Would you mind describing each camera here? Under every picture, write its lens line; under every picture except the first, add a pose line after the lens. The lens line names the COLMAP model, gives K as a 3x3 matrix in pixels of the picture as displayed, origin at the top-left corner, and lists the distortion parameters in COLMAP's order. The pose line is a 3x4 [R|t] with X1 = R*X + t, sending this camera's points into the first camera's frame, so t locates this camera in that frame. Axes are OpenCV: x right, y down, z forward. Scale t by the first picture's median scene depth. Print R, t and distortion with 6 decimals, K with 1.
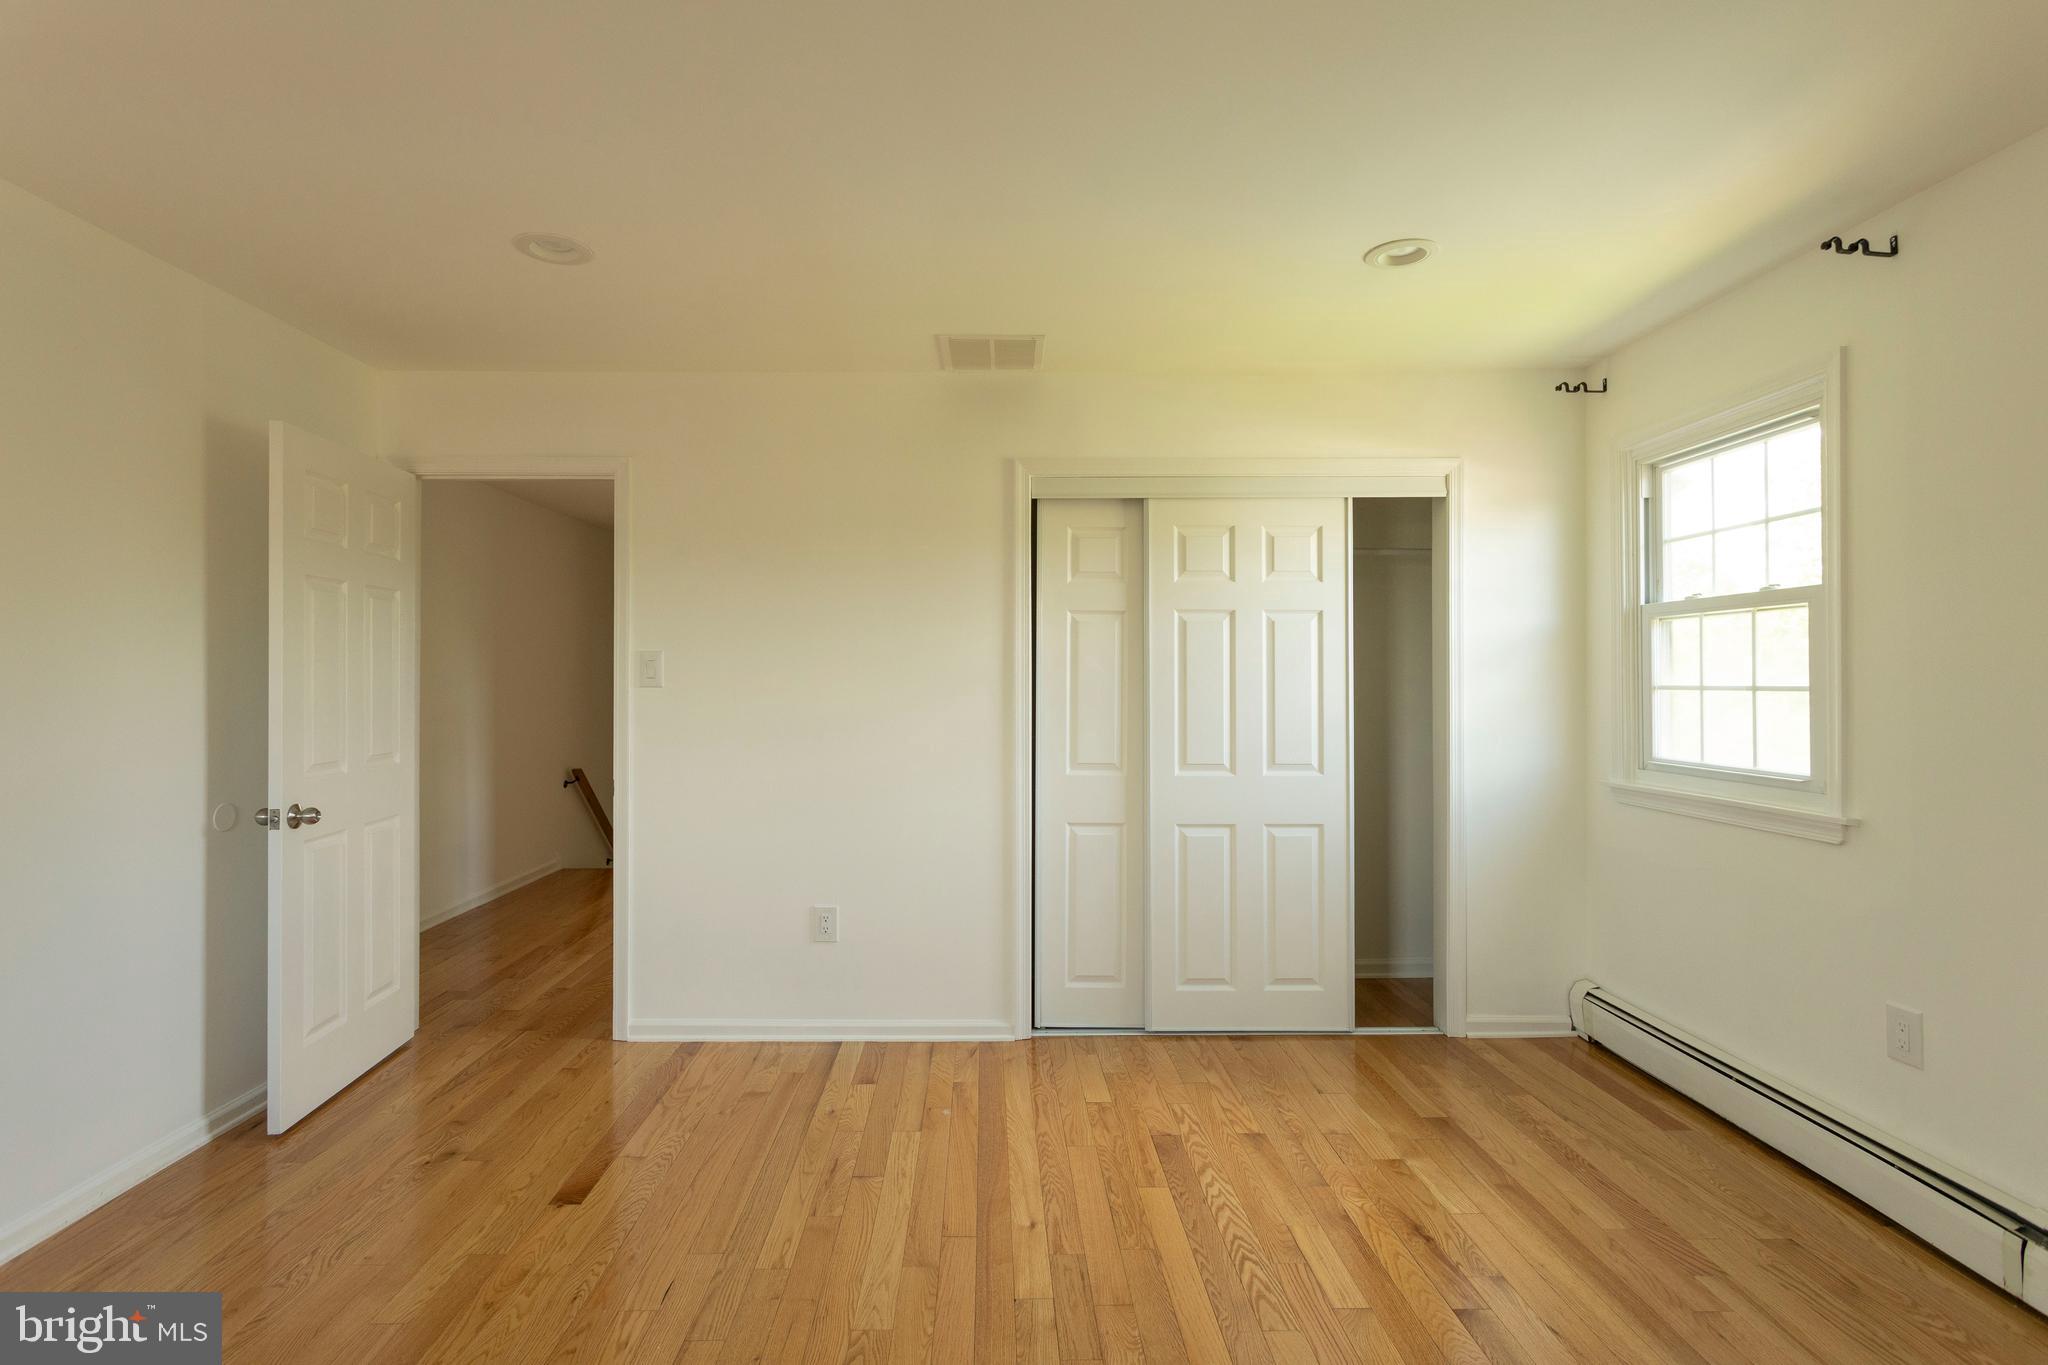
lens RADIAL K [[974.8, 0, 1016.0], [0, 974.8, 678.7], [0, 0, 1]] dist [-0.008371, 0.014483]
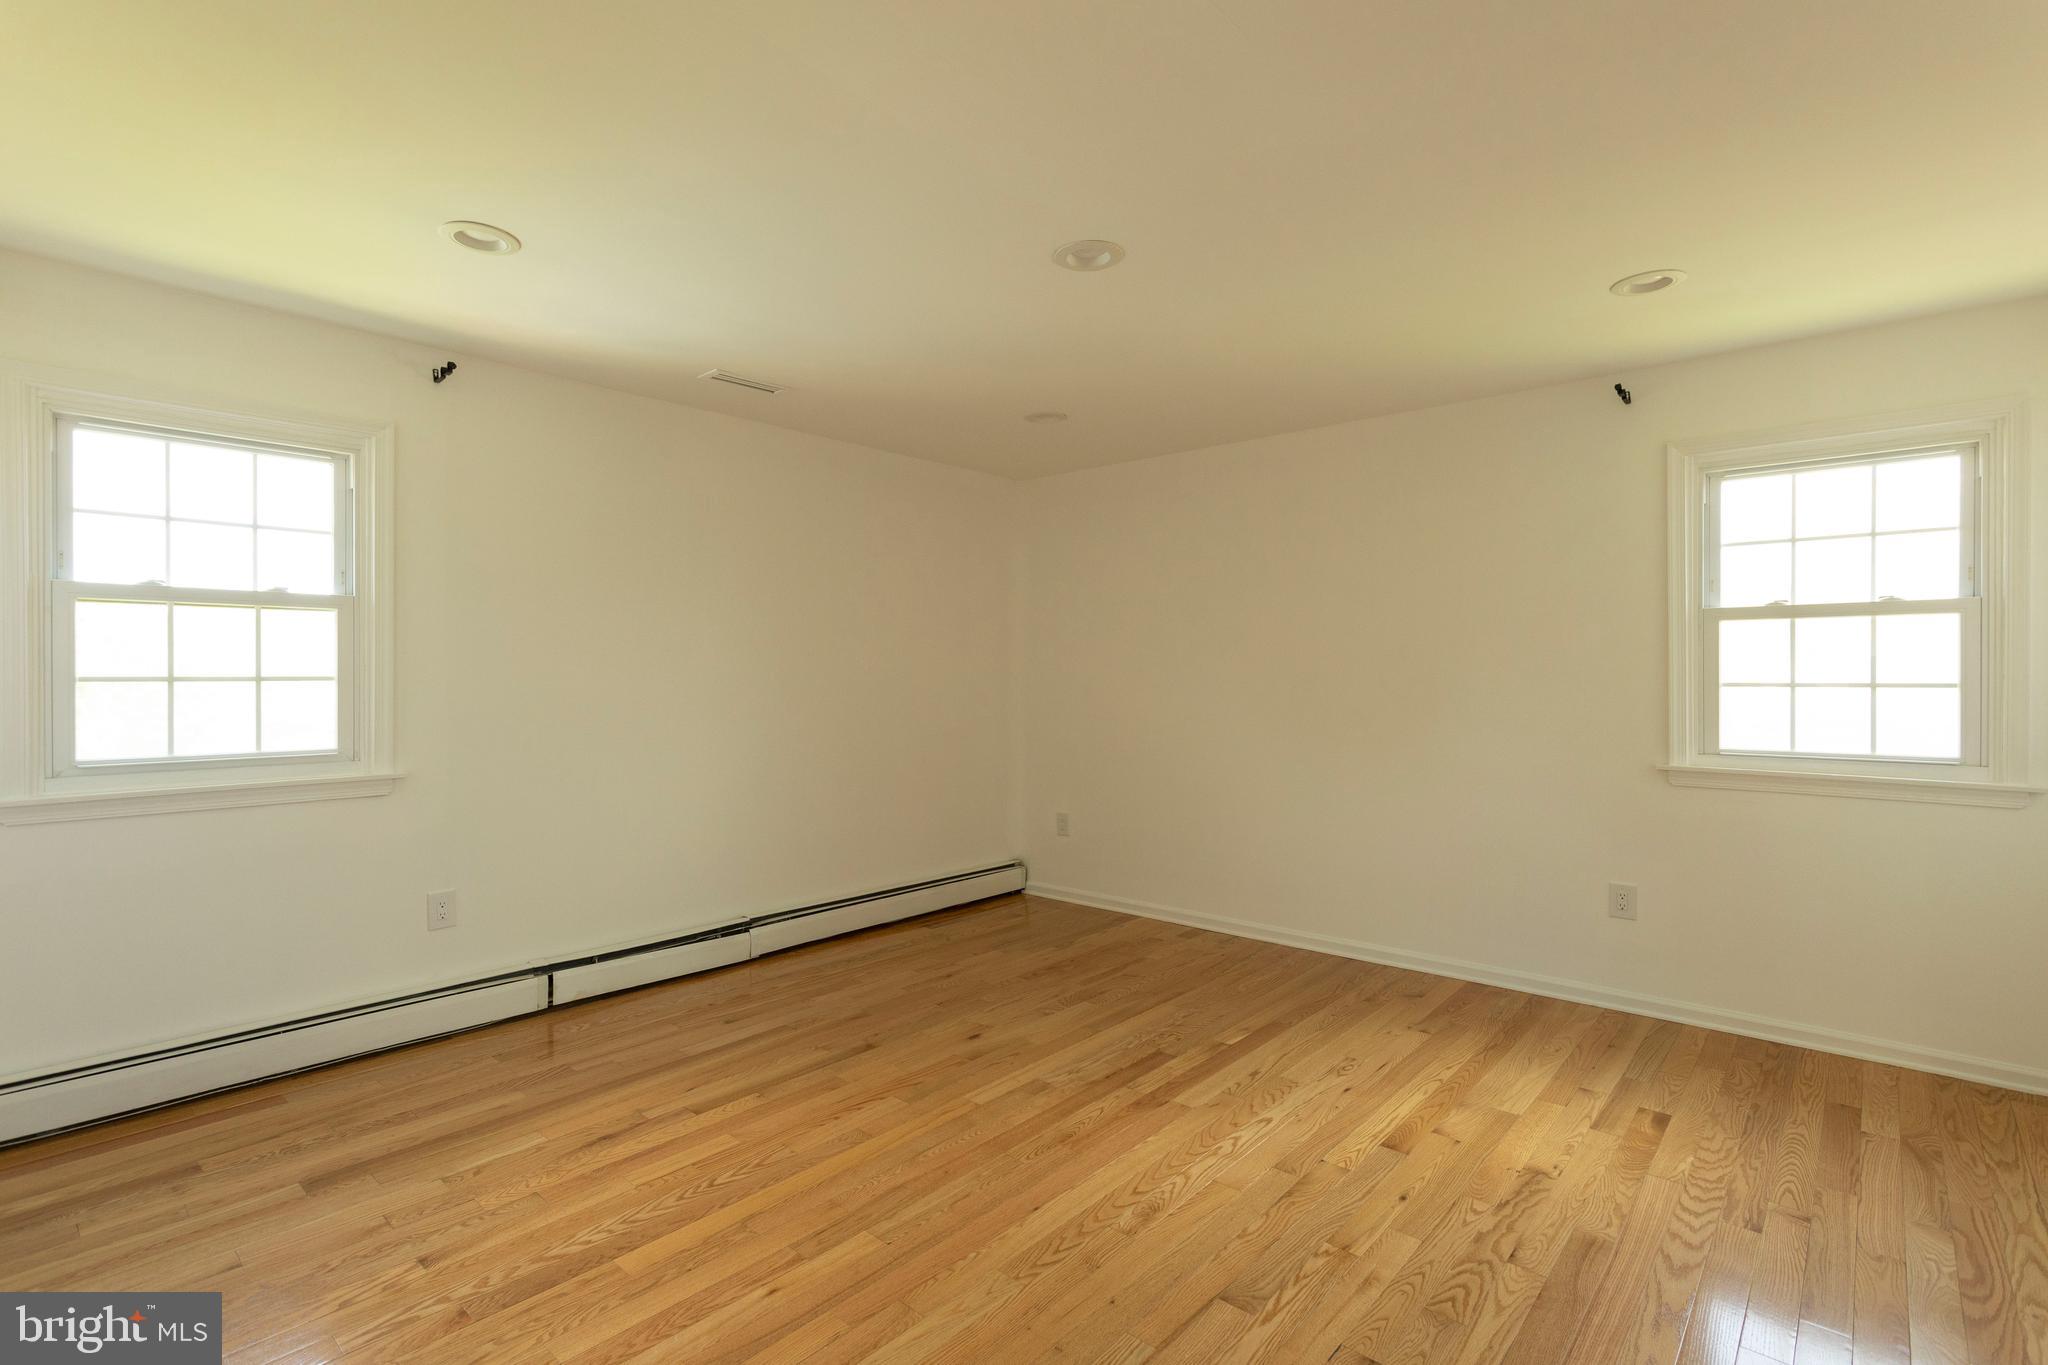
lens RADIAL K [[964.9, 0, 999.0], [0, 964.9, 678.0], [0, 0, 1]] dist [-0.001558, -0.000048]
pose [[-0.719890, -0.001392, 0.694087, -0.644073], [-0.002794, 0.999996, -0.000892, 0.008190], [-0.694083, -0.002581, -0.719891, 1.307634]]
